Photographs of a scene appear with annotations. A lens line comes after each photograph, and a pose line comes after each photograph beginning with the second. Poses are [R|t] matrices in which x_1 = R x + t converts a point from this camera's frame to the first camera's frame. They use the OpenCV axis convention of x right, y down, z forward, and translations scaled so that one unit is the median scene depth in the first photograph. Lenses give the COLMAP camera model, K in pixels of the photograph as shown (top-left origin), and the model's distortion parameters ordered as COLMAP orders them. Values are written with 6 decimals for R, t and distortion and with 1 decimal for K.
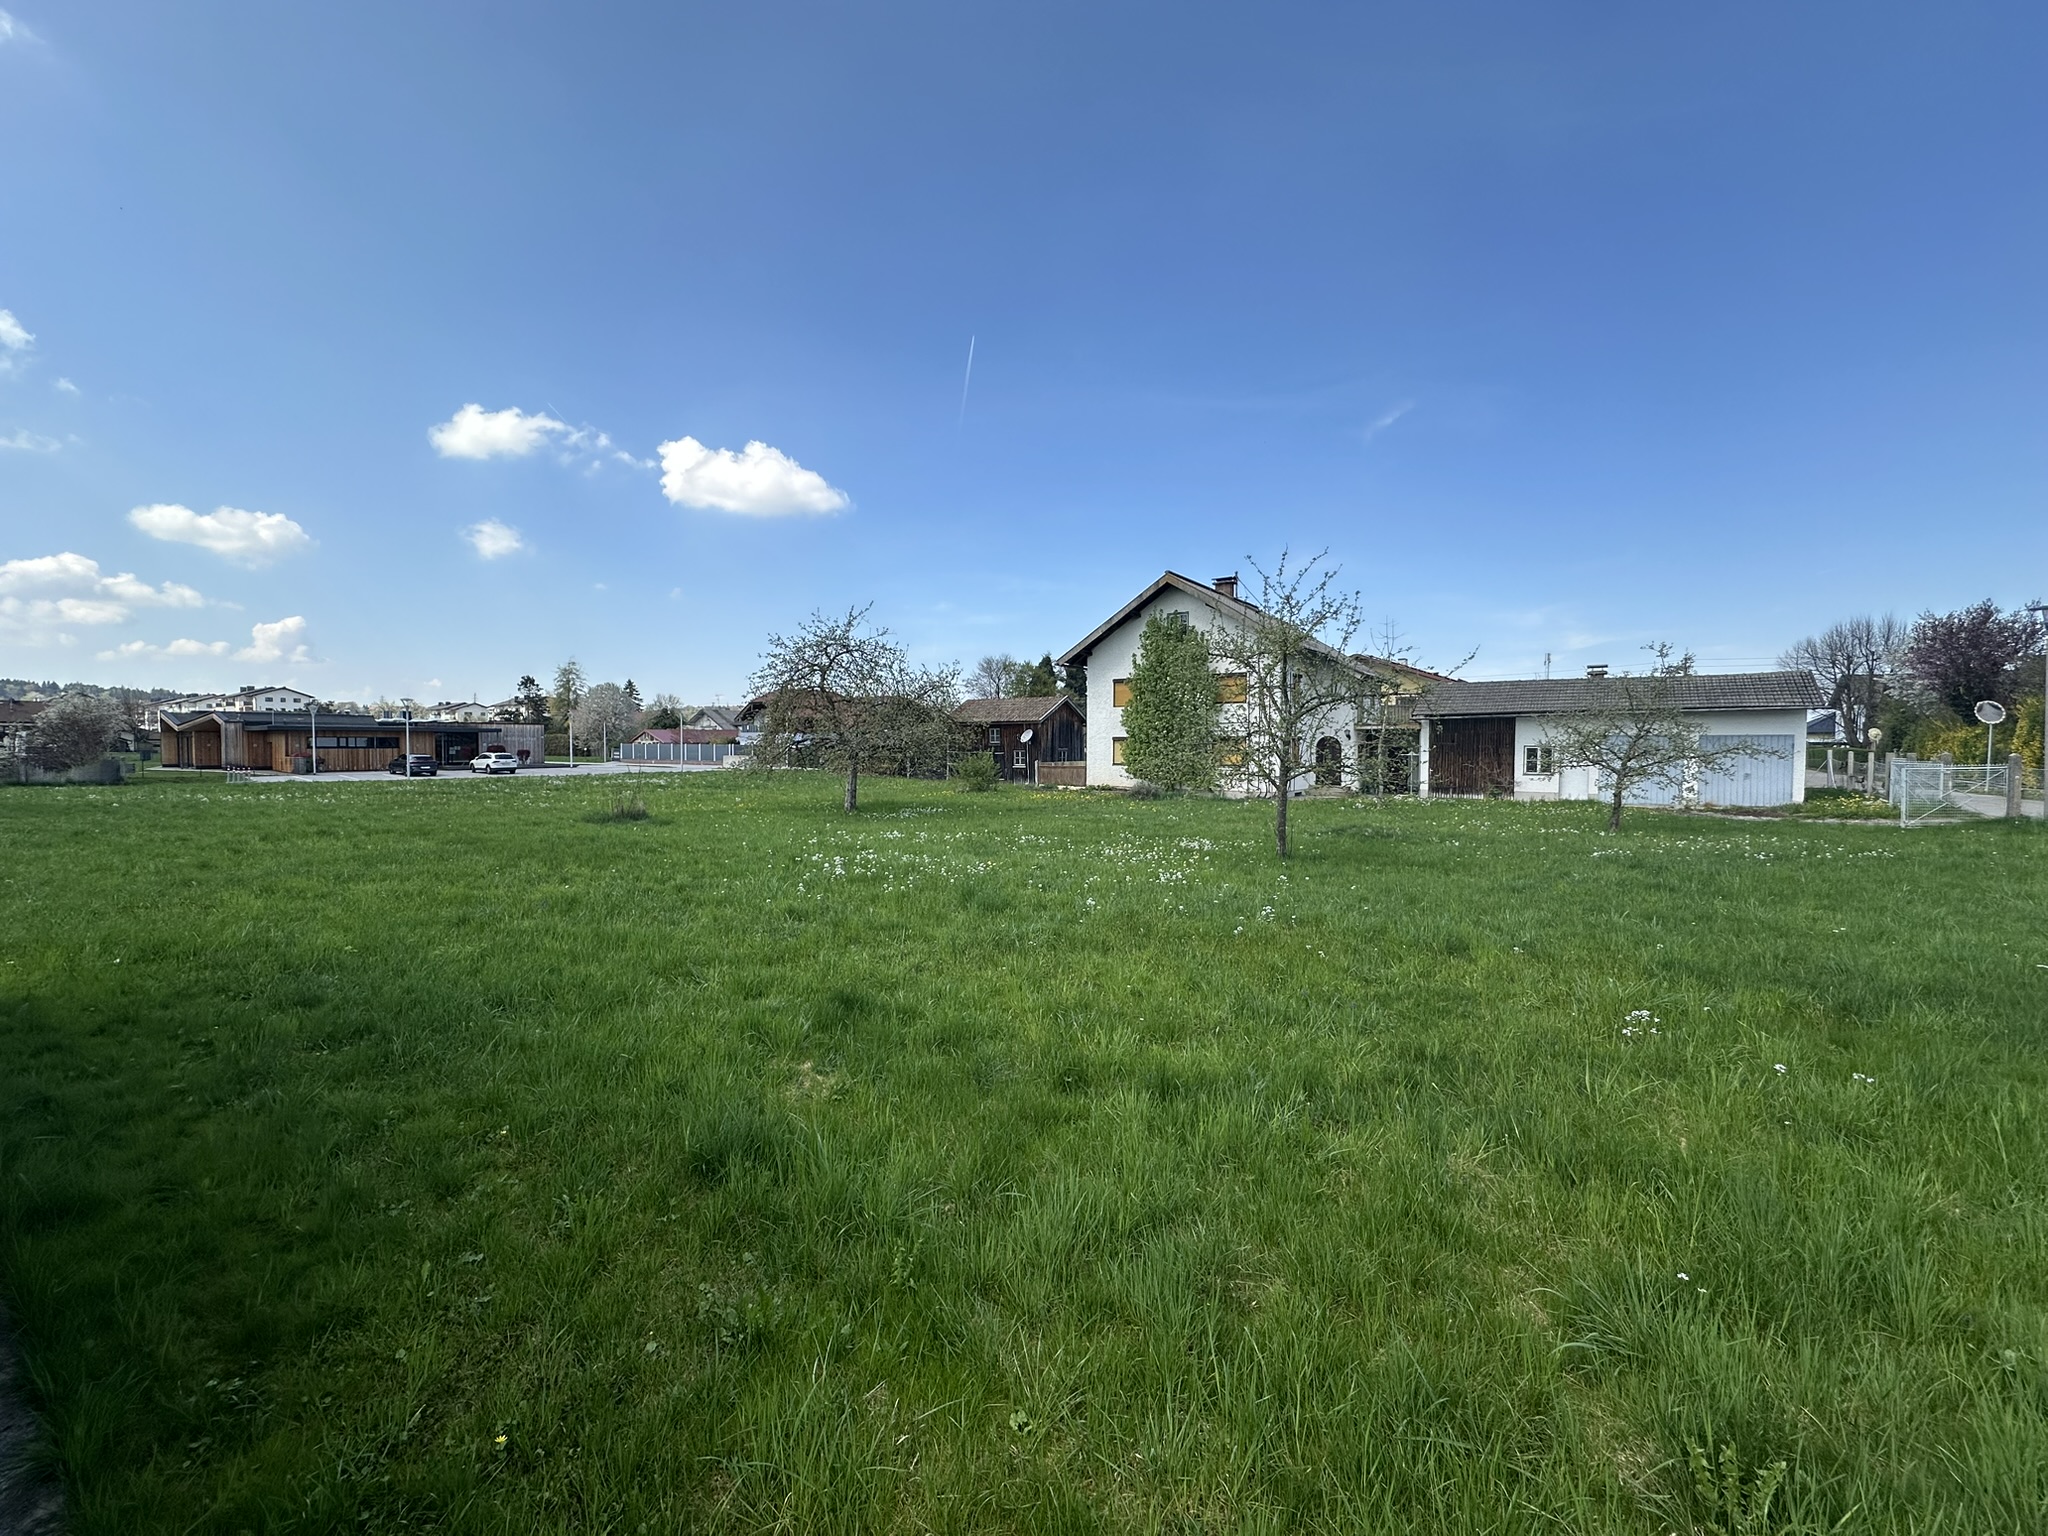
lens RADIAL K [[824.9, 0, 1024.0], [0, 824.9, 768.0], [0, 0, 1]] dist [-0.001876, -0.000276]
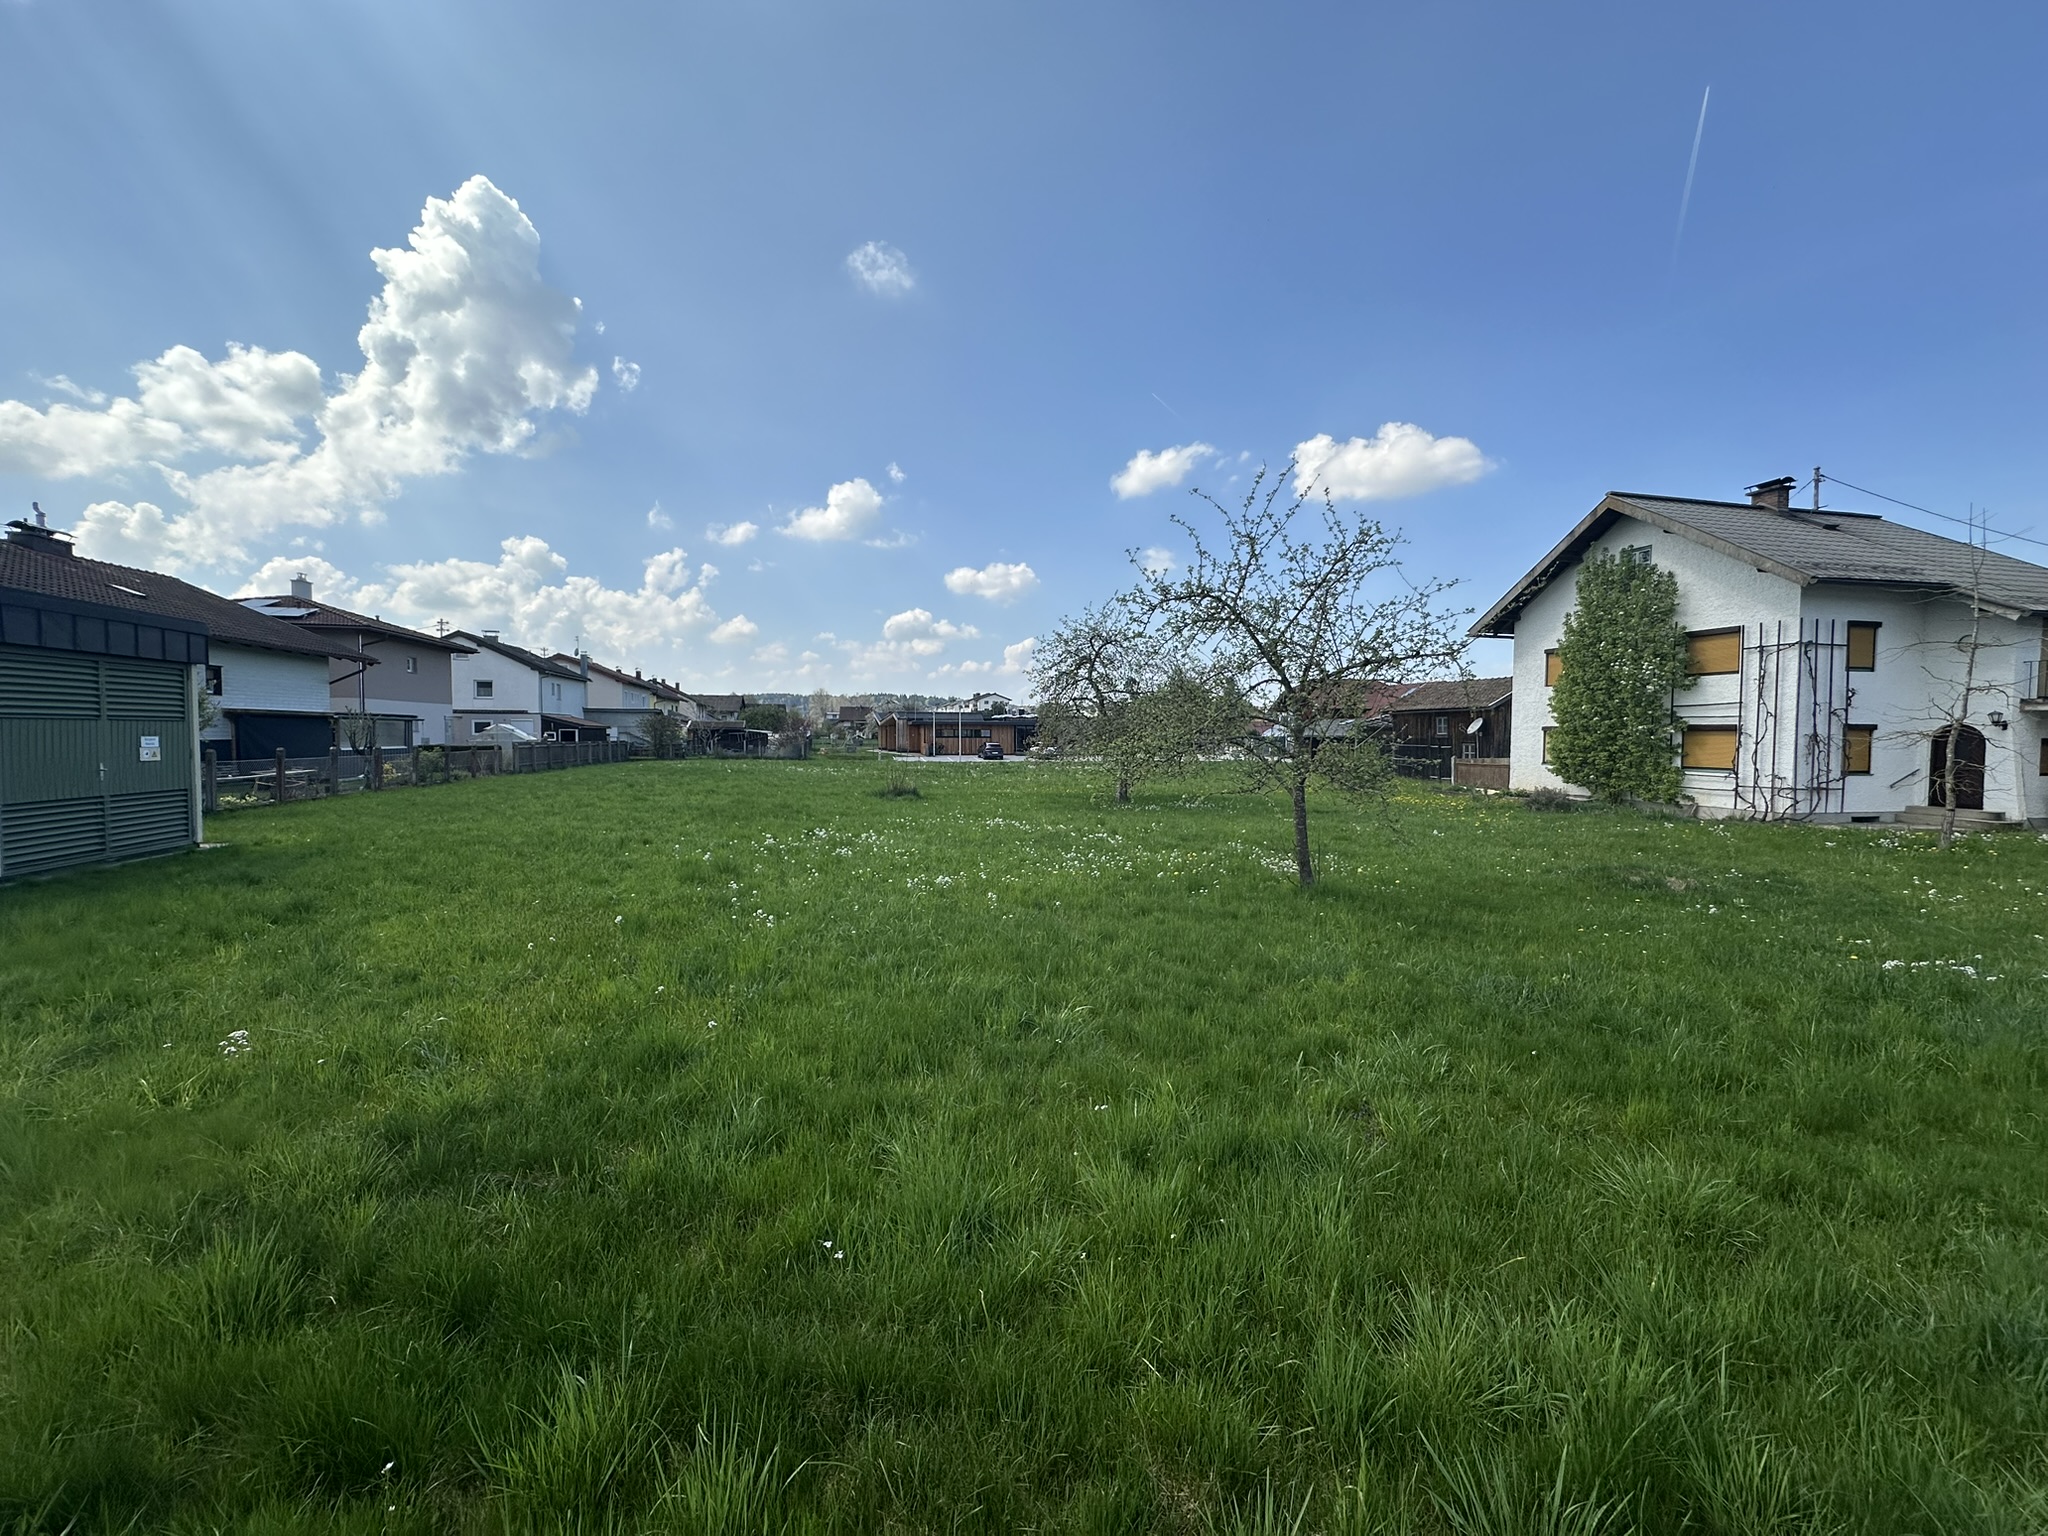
lens RADIAL K [[824.9, 0, 1024.0], [0, 824.9, 768.0], [0, 0, 1]] dist [-0.001876, -0.000276]
pose [[0.741700, 0.030962, -0.670016, 0.215829], [-0.025915, 0.999511, 0.017500, -0.000843], [0.670231, 0.004384, 0.742140, 0.105771]]
